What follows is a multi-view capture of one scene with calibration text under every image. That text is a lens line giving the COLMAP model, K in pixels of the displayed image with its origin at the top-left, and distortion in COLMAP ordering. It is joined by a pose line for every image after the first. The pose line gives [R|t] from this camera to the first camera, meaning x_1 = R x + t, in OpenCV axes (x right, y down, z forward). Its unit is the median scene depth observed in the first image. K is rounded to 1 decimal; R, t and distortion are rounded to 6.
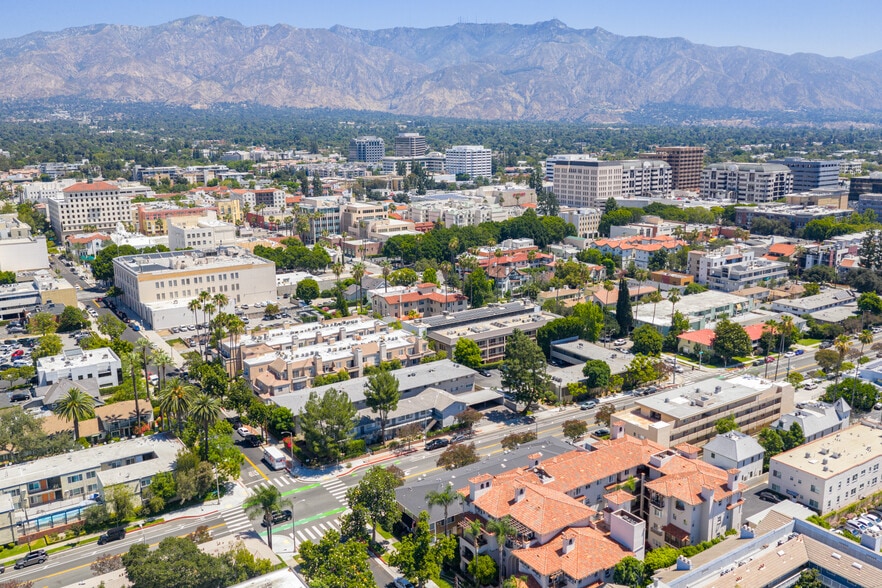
lens RADIAL K [[758.4, 0, 444.8], [0, 758.4, 295.5], [0, 0, 1]] dist [0.017268, -0.026828]
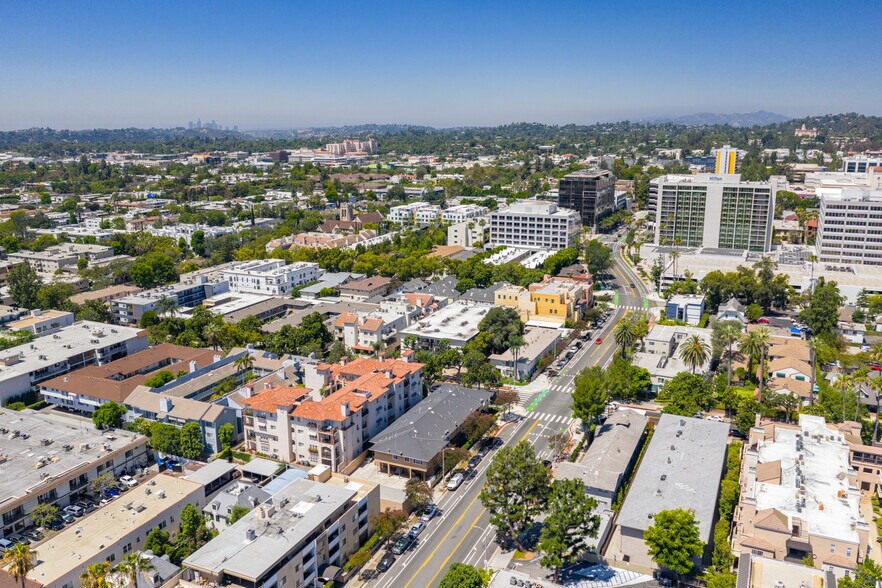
lens RADIAL K [[727.8, 0, 443.8], [0, 727.8, 292.3], [0, 0, 1]] dist [0.021510, -0.032776]
pose [[-0.854095, 0.133913, -0.502582, 0.152144], [-0.100316, 0.905731, 0.411811, -0.105707], [0.510351, 0.402143, -0.760147, 0.445403]]
